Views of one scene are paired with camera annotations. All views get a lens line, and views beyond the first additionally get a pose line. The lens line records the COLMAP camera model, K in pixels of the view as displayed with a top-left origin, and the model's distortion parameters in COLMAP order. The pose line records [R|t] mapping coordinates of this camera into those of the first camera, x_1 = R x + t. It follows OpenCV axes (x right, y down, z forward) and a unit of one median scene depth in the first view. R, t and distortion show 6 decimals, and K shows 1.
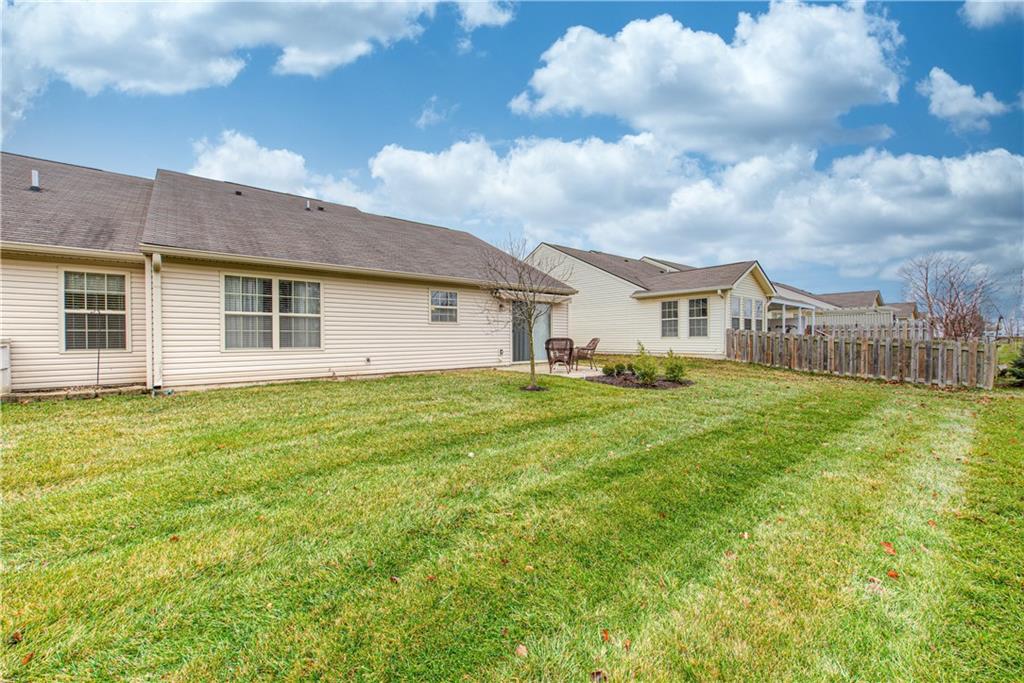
lens RADIAL K [[400.4, 0, 515.2], [0, 400.4, 341.1], [0, 0, 1]] dist [-0.002395, -0.001402]
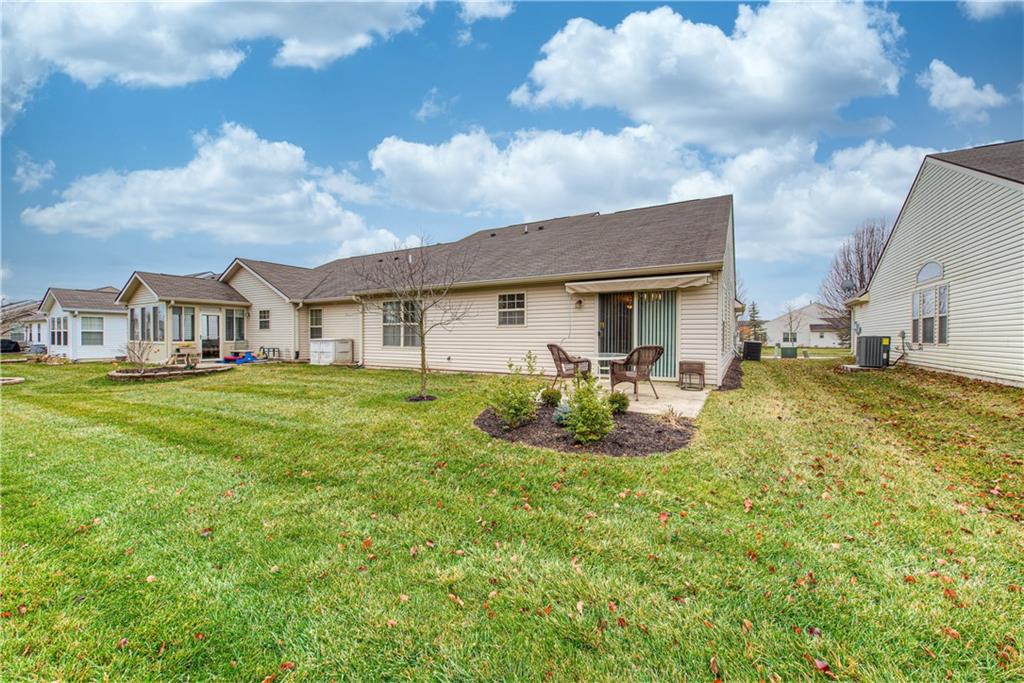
lens RADIAL K [[400.4, 0, 515.2], [0, 400.4, 338.5], [0, 0, 1]] dist [-0.002395, -0.001402]
pose [[0.361868, 0.009319, -0.932183, 0.752051], [-0.012328, 0.999910, 0.005211, -0.020161], [0.932148, 0.009606, 0.361950, 0.665823]]
